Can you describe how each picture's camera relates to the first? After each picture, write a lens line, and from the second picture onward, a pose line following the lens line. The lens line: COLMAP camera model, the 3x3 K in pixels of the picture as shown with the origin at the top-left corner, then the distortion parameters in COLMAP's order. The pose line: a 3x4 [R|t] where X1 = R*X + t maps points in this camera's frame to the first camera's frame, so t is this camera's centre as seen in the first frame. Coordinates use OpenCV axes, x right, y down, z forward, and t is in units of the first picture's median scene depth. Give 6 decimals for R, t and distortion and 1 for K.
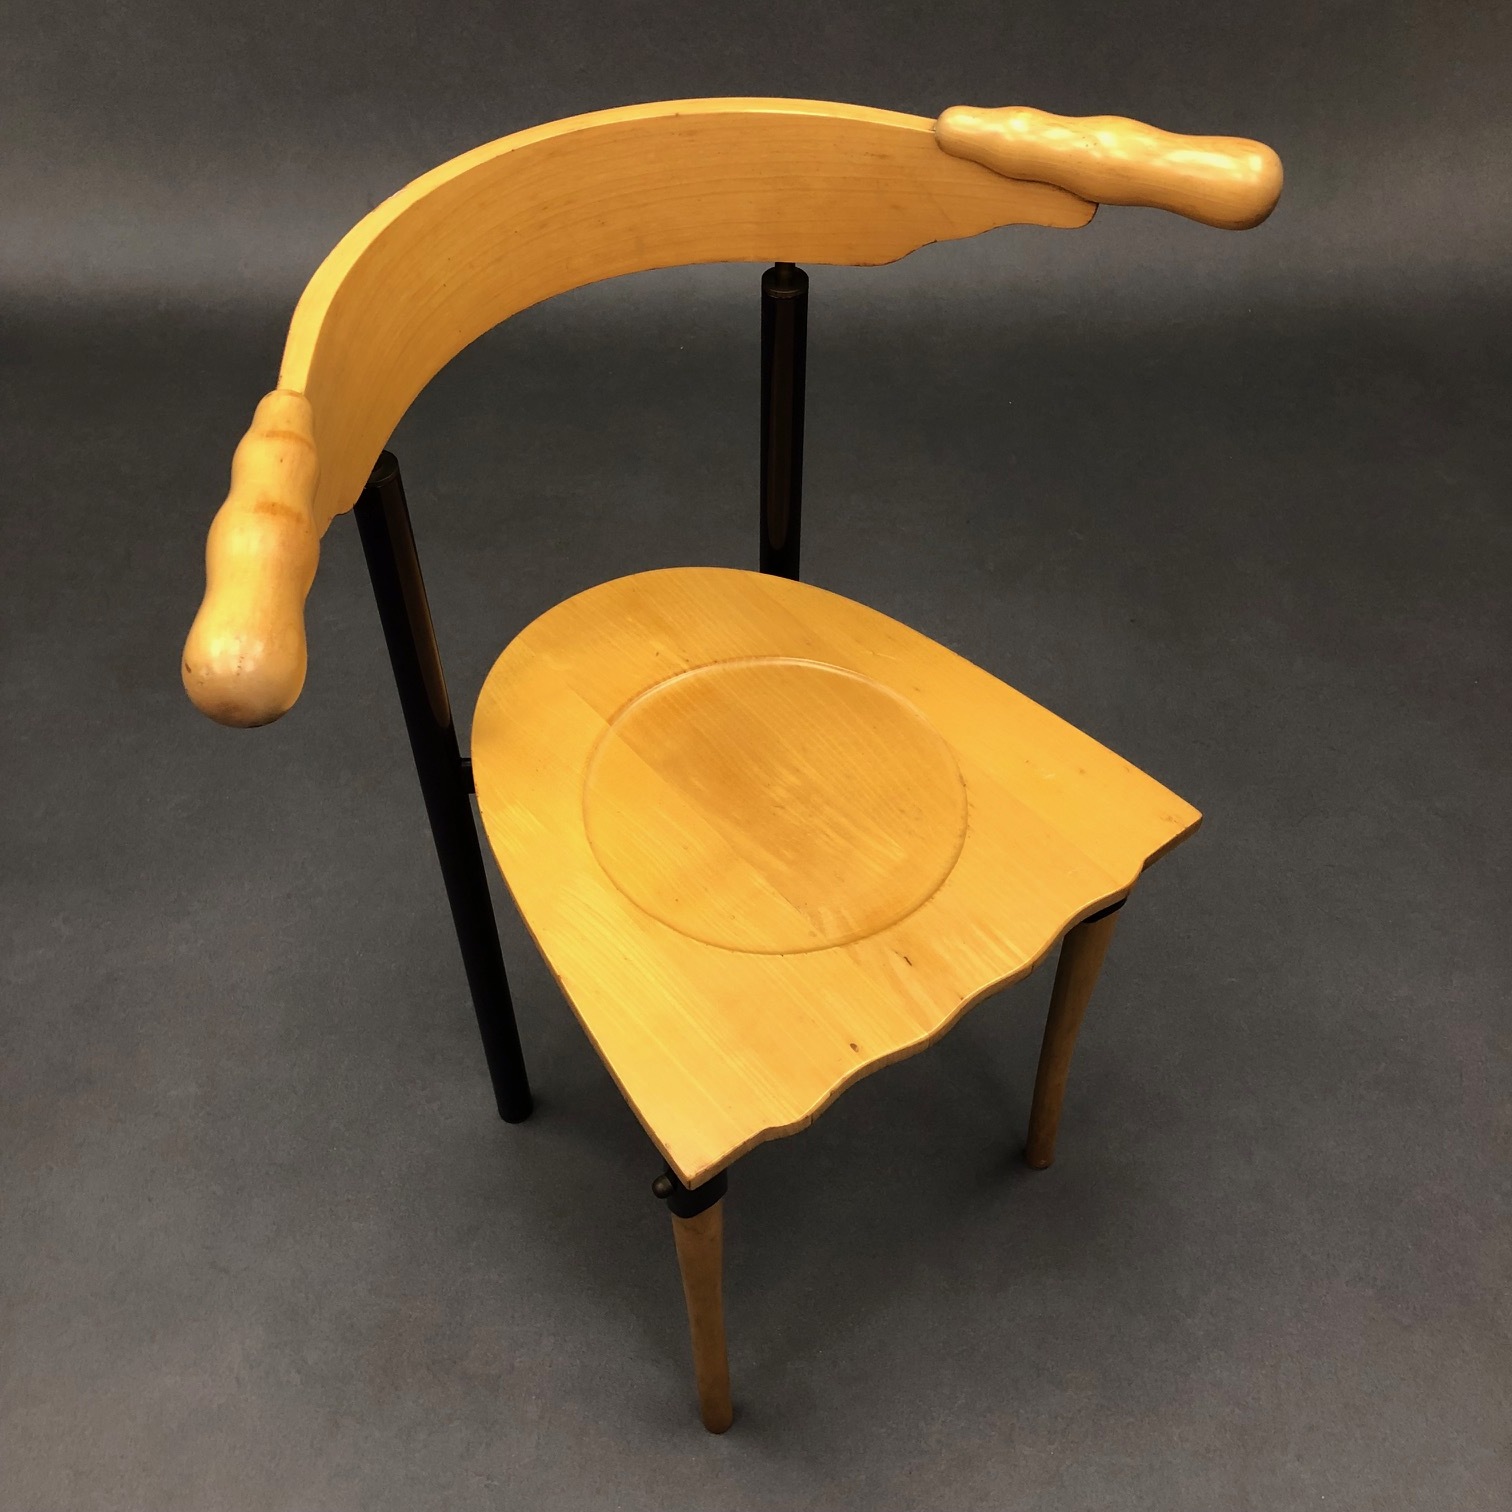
lens RADIAL K [[1644.2, 0, 749.3], [0, 1644.2, 760.1], [0, 0, 1]] dist [0.004521, 0.002660]
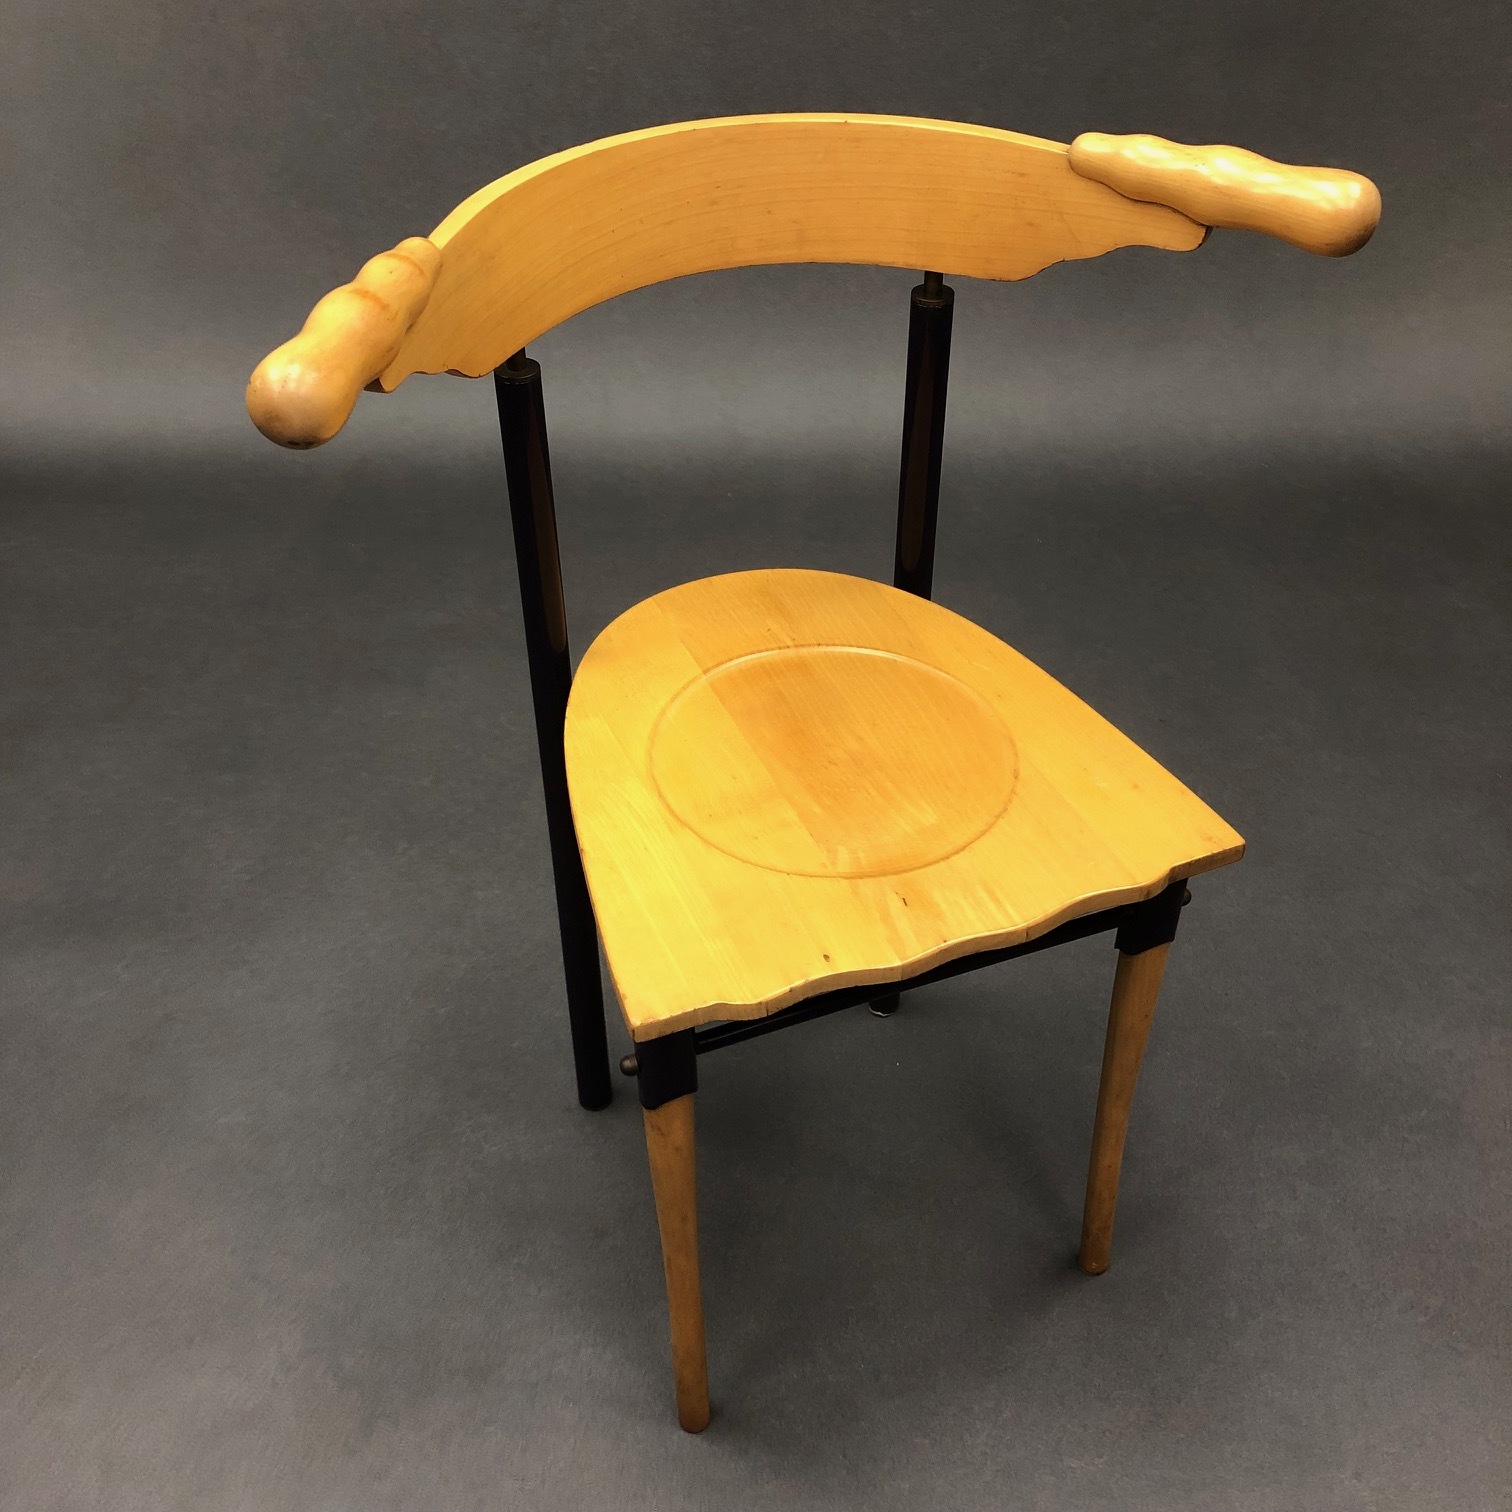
lens RADIAL K [[1644.2, 0, 749.3], [0, 1644.2, 760.1], [0, 0, 1]] dist [0.004521, 0.002660]
pose [[0.999705, 0.008945, -0.022564, -0.005263], [-0.012672, 0.985213, -0.170866, 0.165433], [0.020702, 0.171102, 0.985036, -0.032547]]
